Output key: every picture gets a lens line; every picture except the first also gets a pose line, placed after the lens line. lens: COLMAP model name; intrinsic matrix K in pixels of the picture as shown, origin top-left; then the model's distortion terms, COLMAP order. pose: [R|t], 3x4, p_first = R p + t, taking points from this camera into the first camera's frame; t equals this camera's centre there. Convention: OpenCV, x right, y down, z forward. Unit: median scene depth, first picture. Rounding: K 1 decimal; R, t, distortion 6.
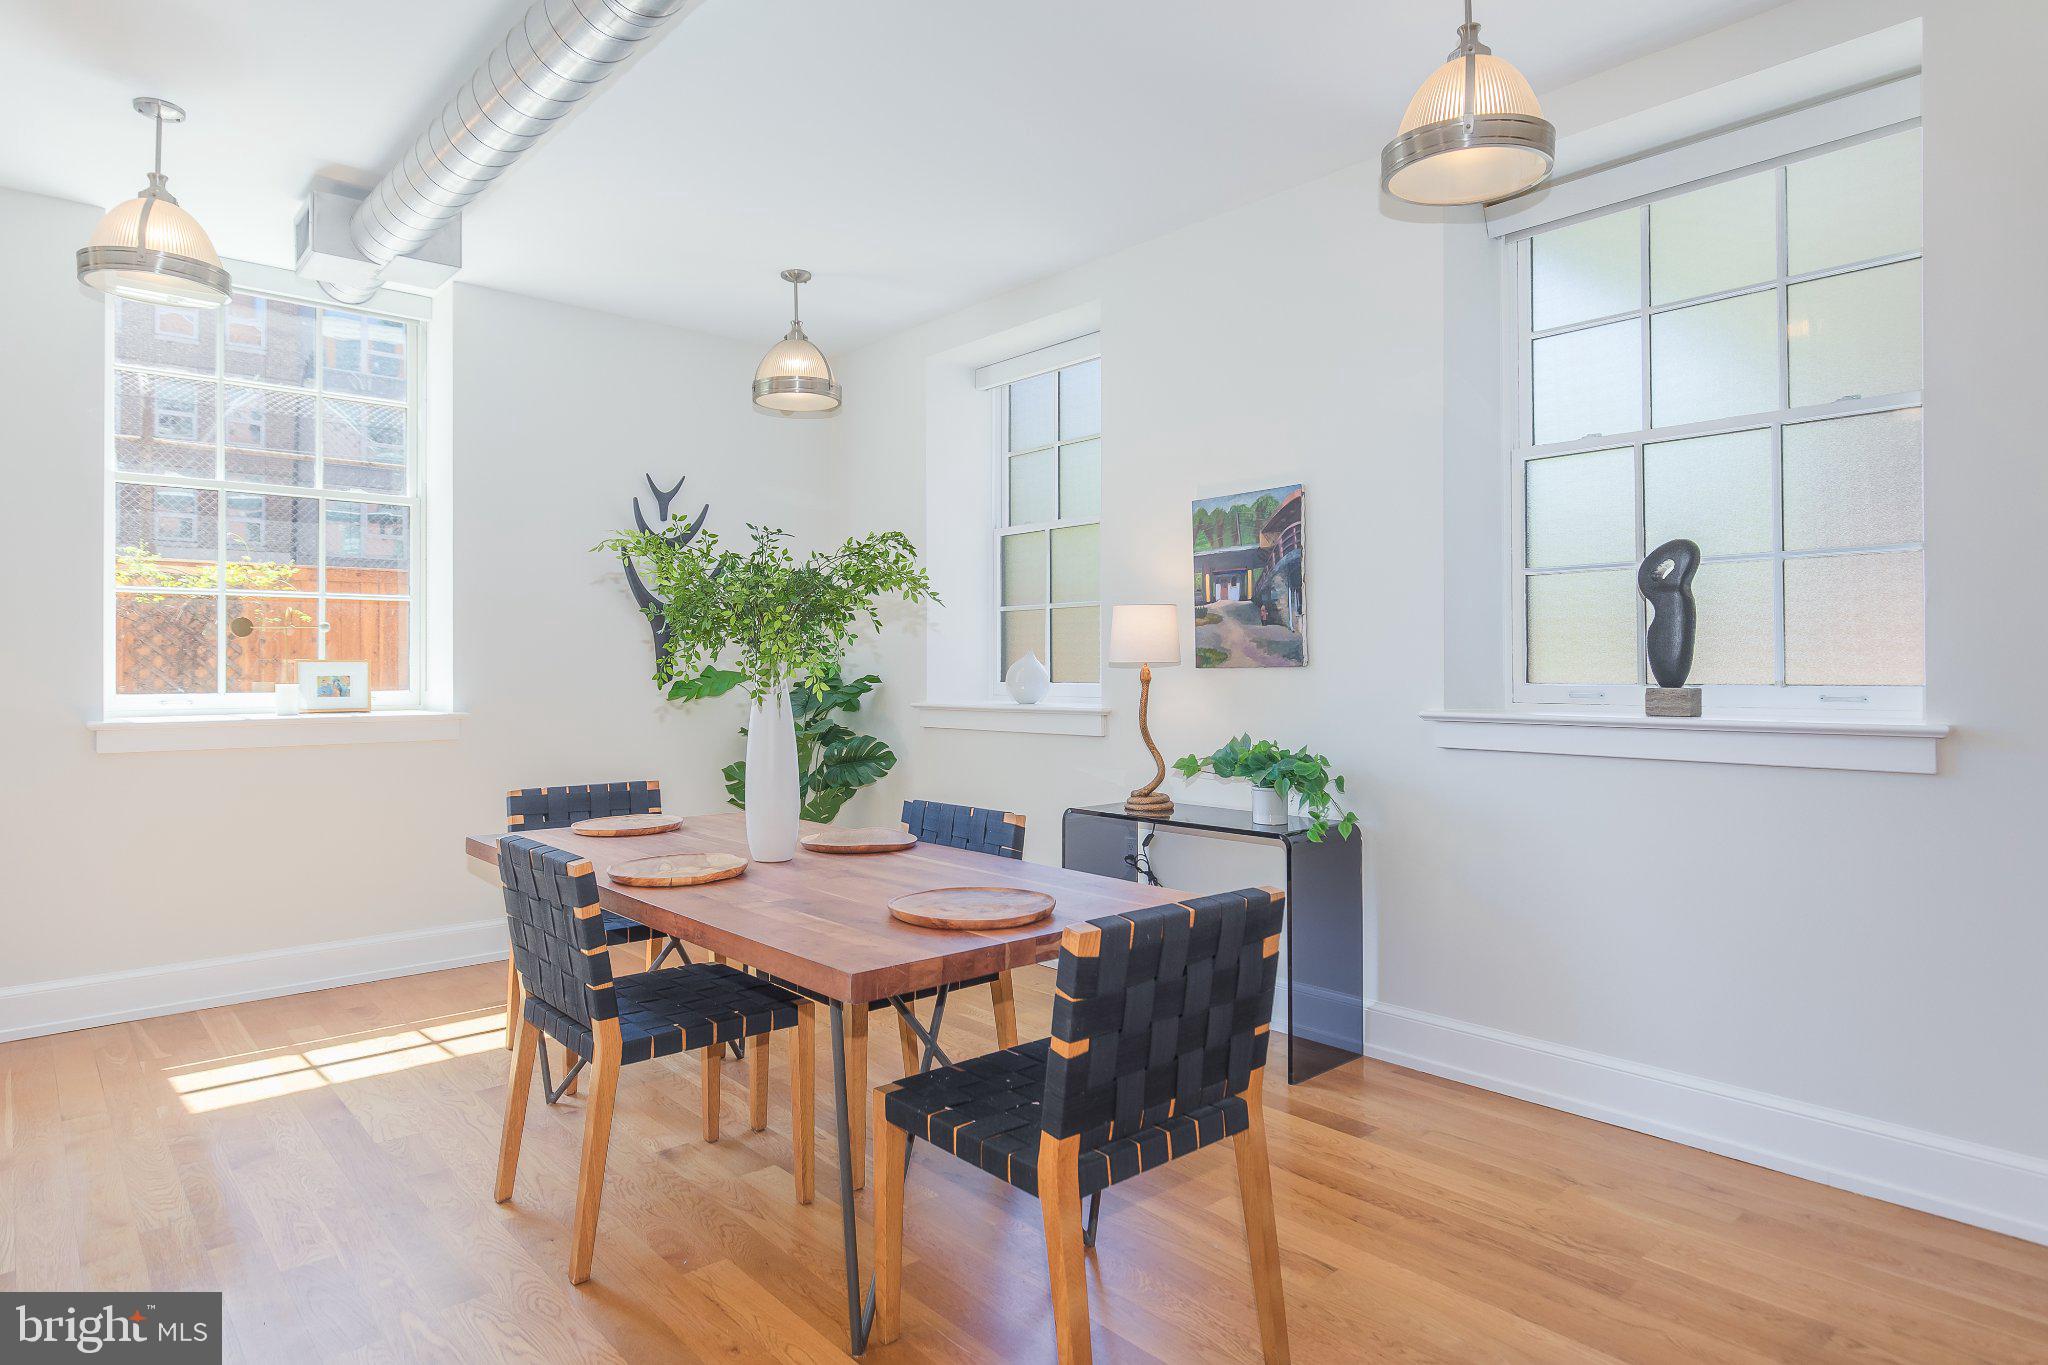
lens RADIAL K [[1143.6, 0, 1026.1], [0, 1143.6, 670.5], [0, 0, 1]] dist [-0.002686, -0.000644]
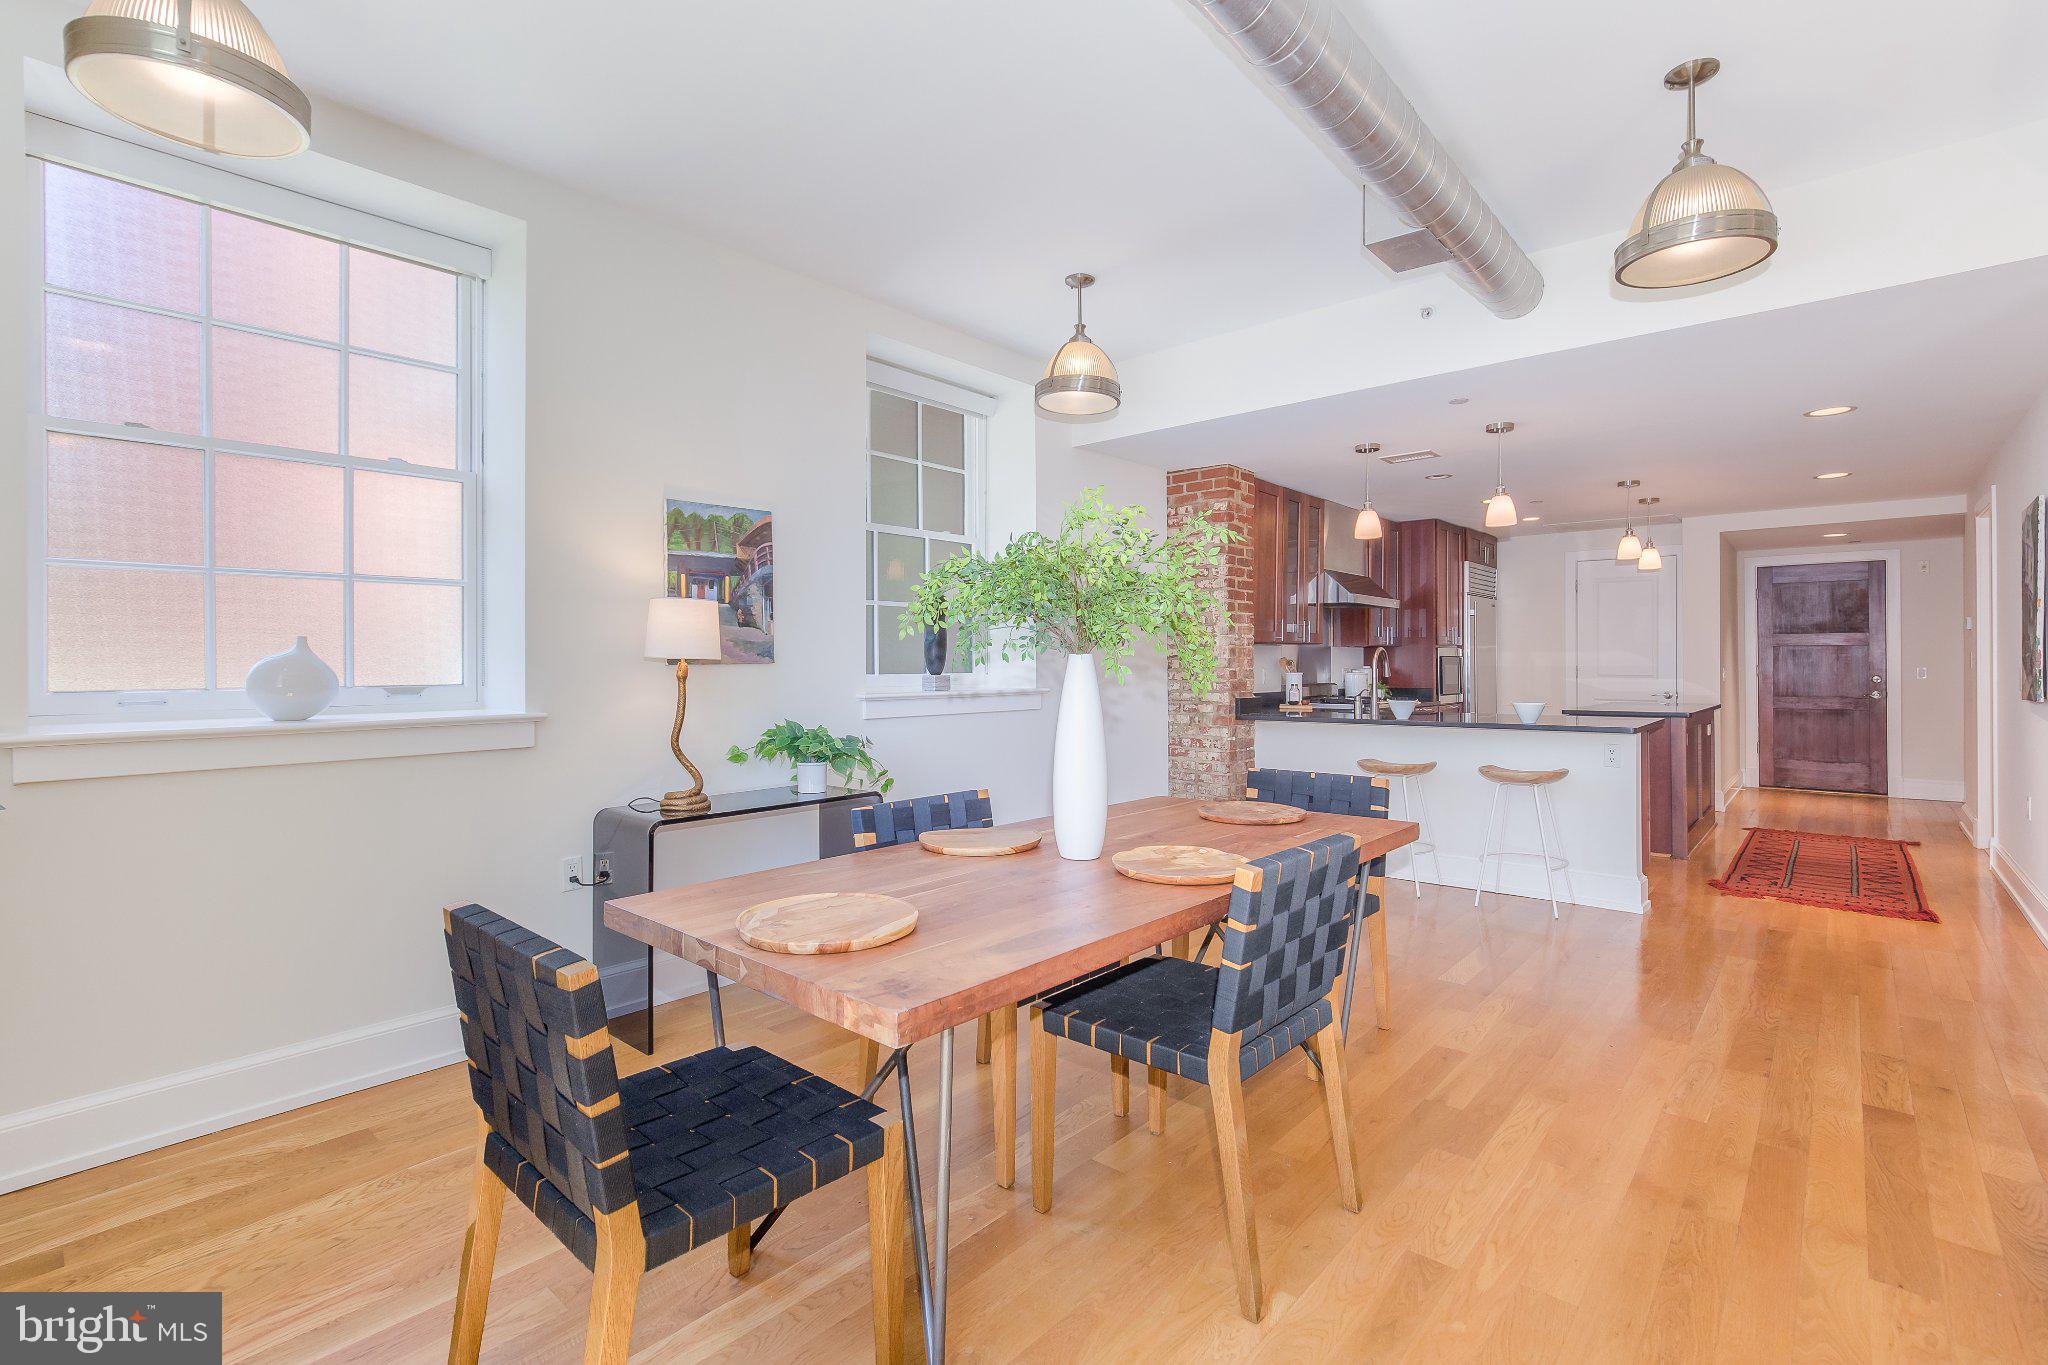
lens RADIAL K [[915.7, 0, 1027.9], [0, 915.7, 654.4], [0, 0, 1]] dist [-0.003118, -0.000068]
pose [[-0.099286, 0.007176, 0.995033, -0.733455], [0.000916, 0.999974, -0.007120, -0.005509], [-0.995058, 0.000205, -0.099290, 0.814821]]
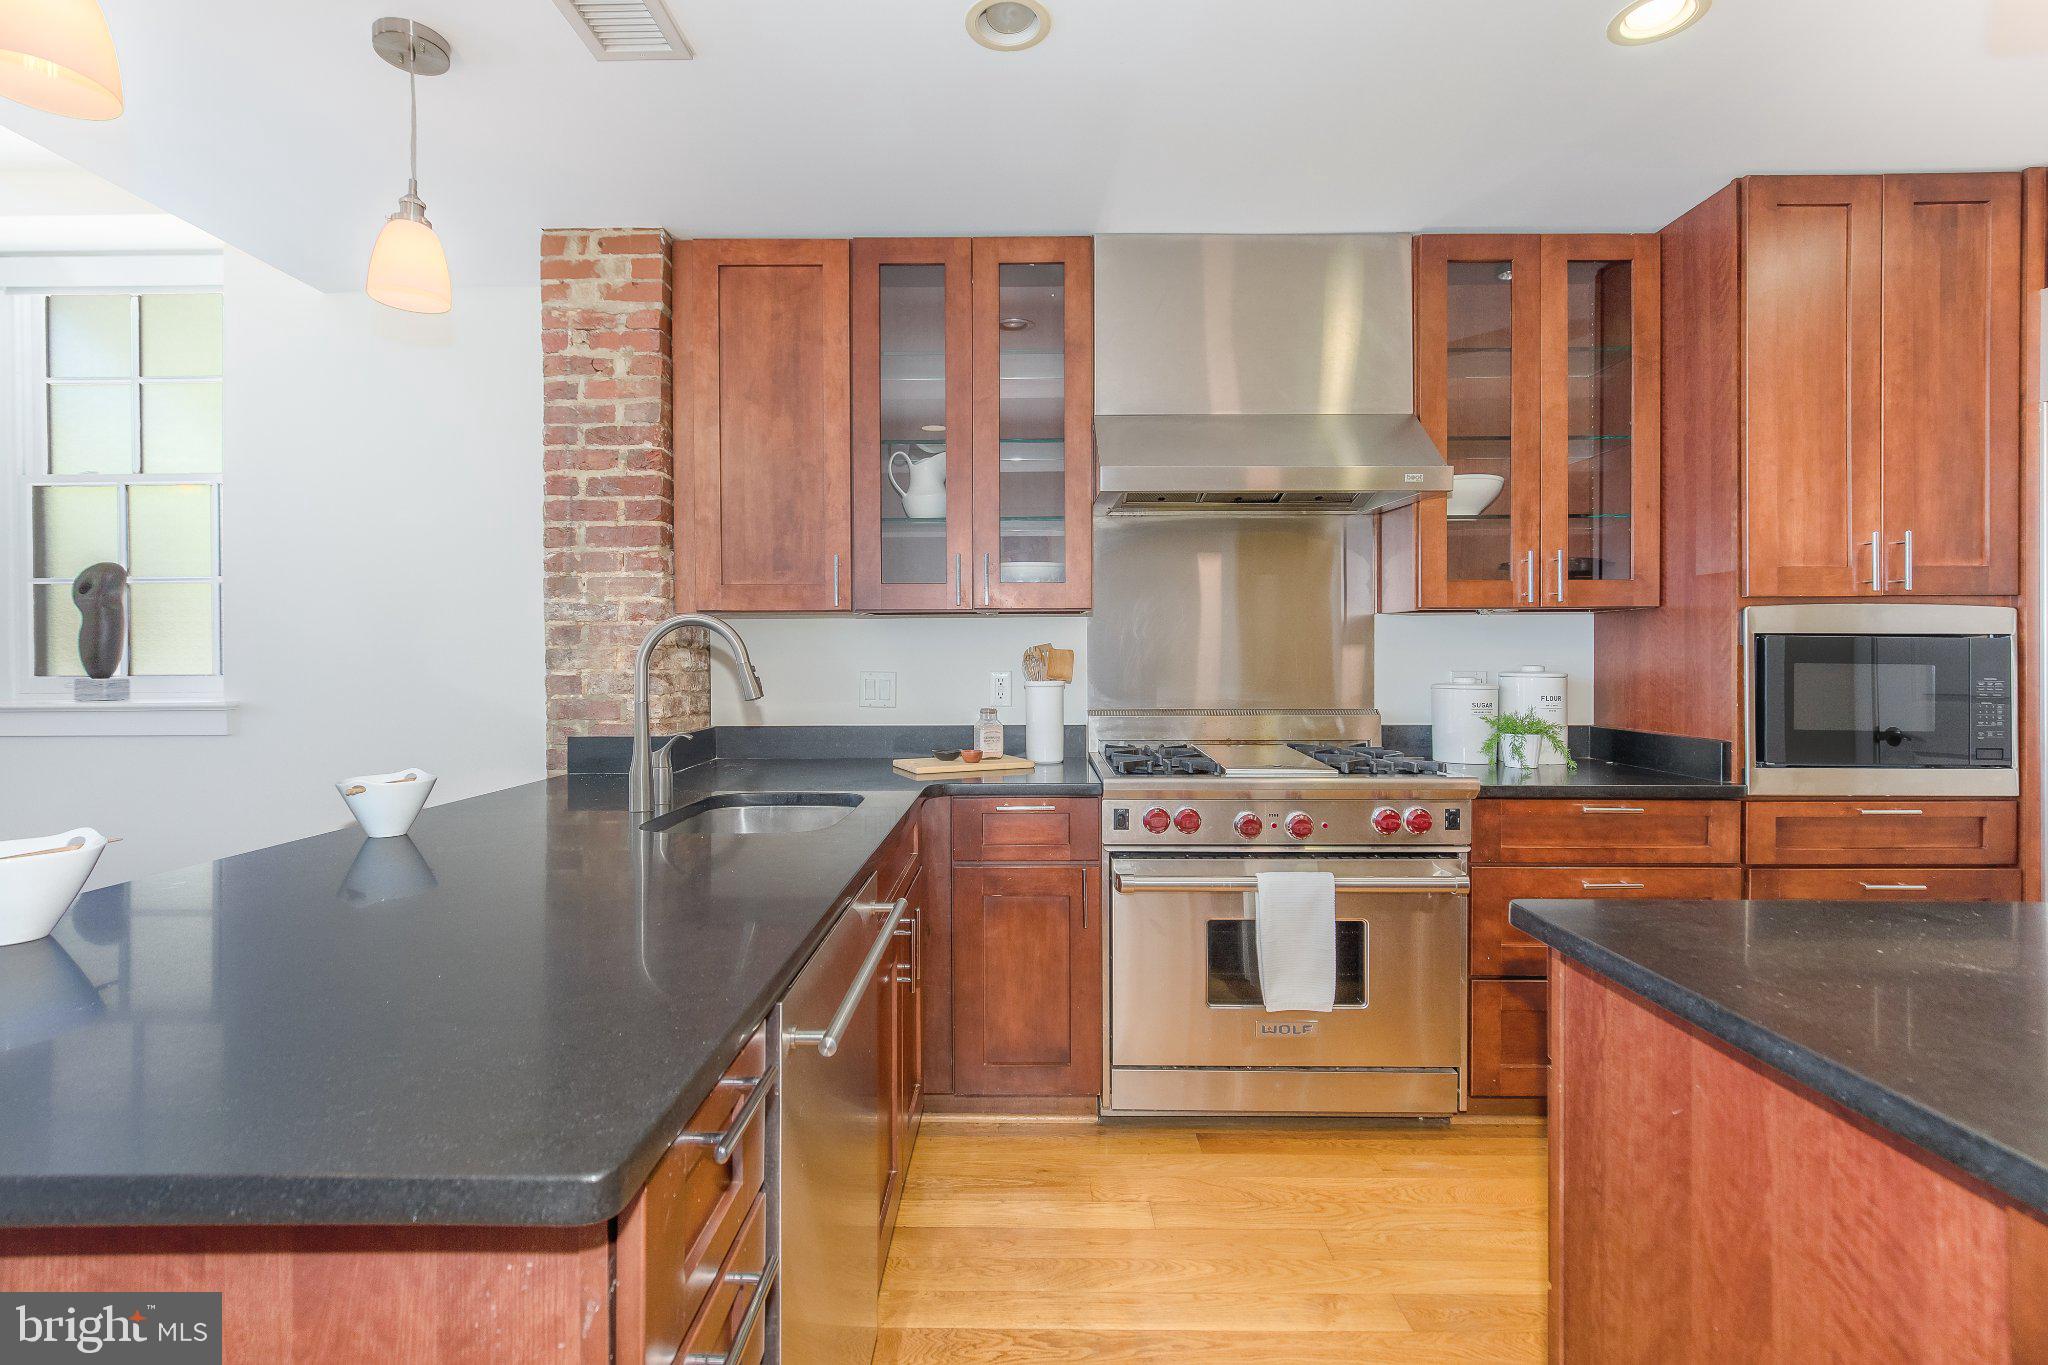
lens RADIAL K [[947.6, 0, 1016.8], [0, 947.6, 660.1], [0, 0, 1]] dist [-0.004664, -0.000218]
pose [[0.687219, -0.001313, 0.726449, 0.412177], [0.002941, 0.999995, -0.000976, 0.000136], [-0.726445, 0.002807, 0.687219, -0.373196]]
